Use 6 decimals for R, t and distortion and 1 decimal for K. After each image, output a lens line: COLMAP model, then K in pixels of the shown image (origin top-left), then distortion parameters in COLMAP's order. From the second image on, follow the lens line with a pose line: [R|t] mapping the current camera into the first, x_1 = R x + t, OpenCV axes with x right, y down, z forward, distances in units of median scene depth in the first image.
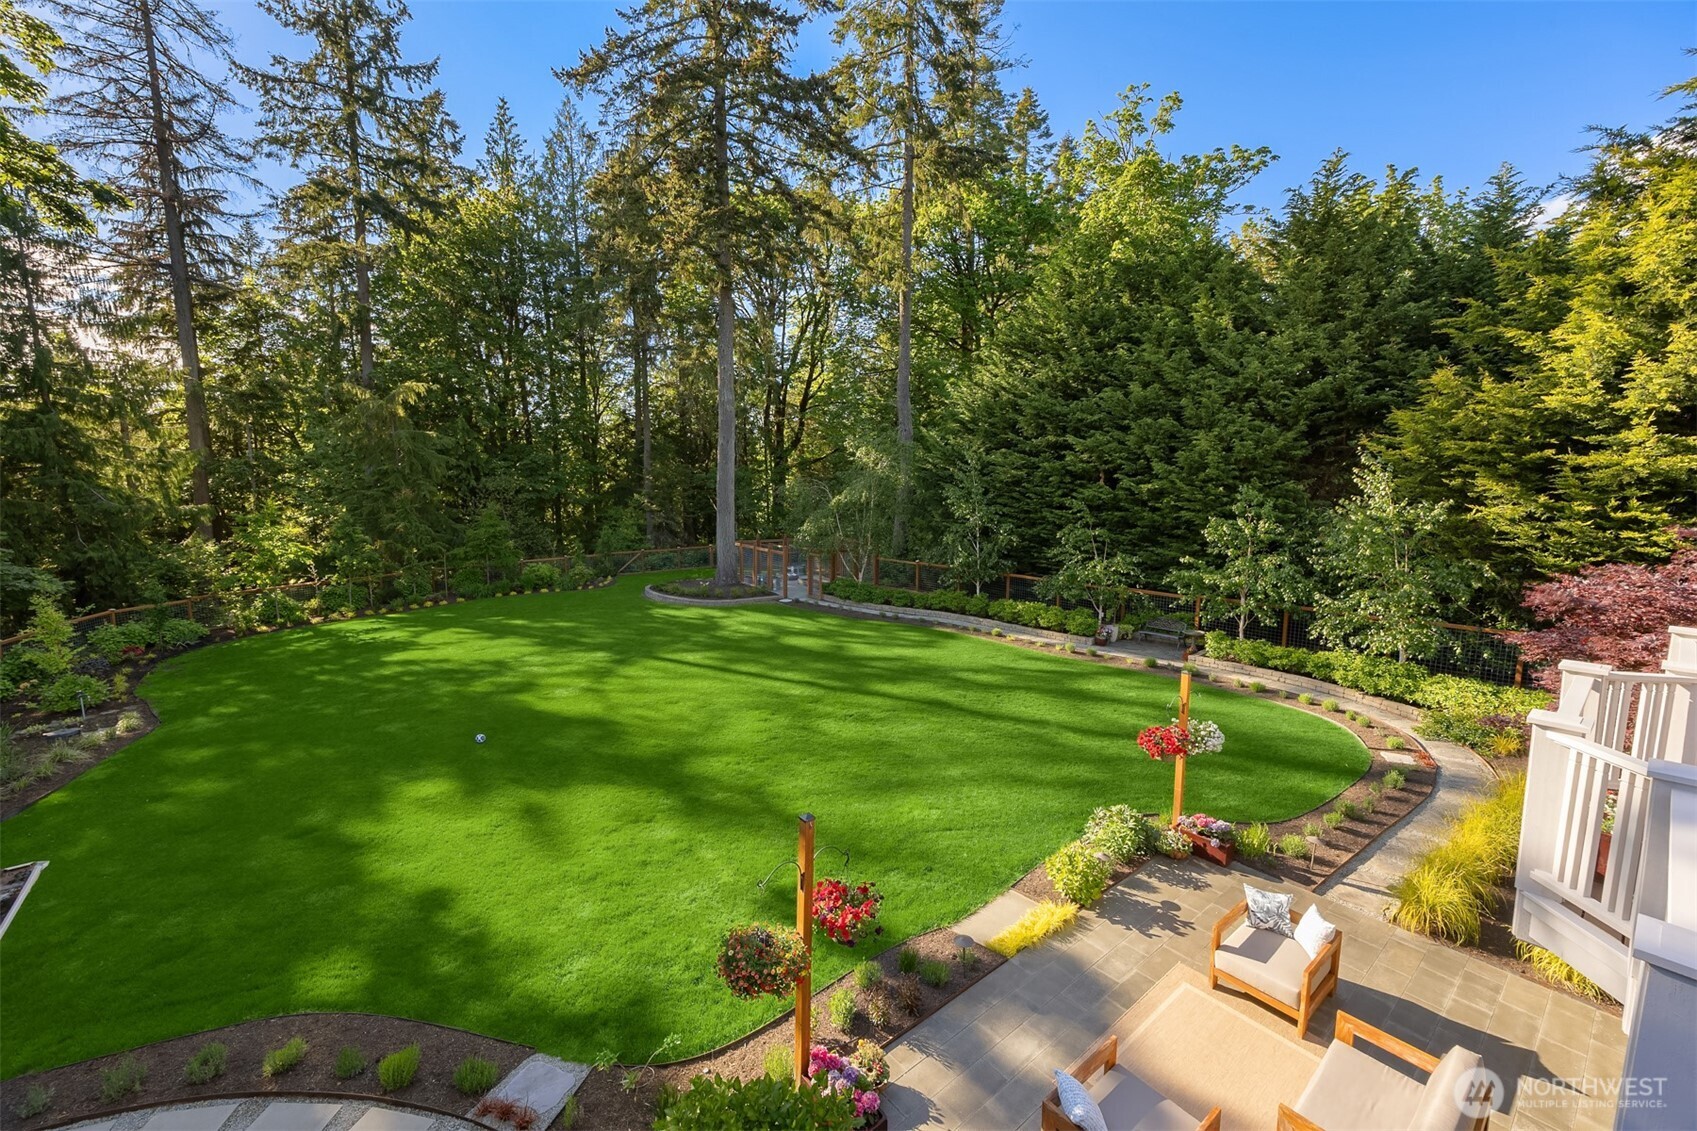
lens RADIAL K [[682.6, 0, 844.5], [0, 682.6, 568.0], [0, 0, 1]] dist [-0.000373, -0.000347]
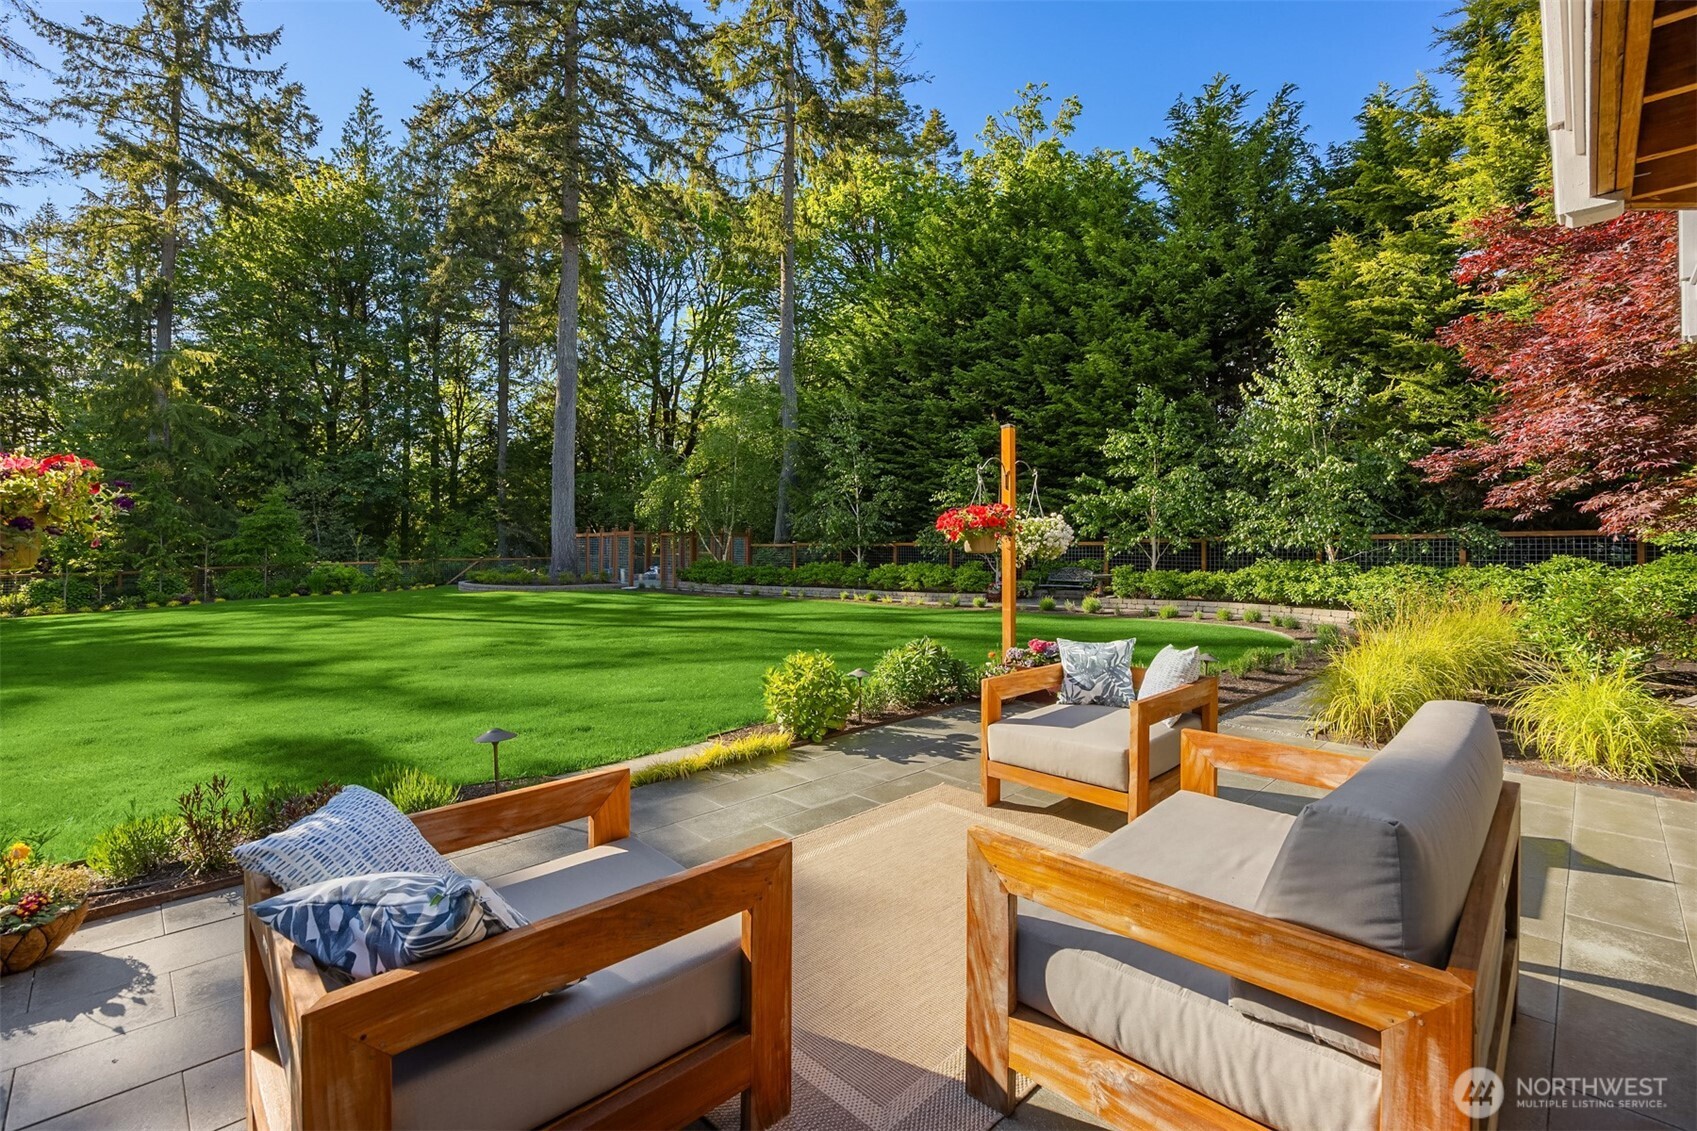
lens RADIAL K [[734.2, 0, 851.4], [0, 734.2, 562.7], [0, 0, 1]] dist [-0.026130, 0.001495]
pose [[0.996016, -0.011216, 0.088468, 0.074615], [0.021608, 0.992849, -0.117402, 0.094464], [-0.086519, 0.118846, 0.989136, 0.085332]]
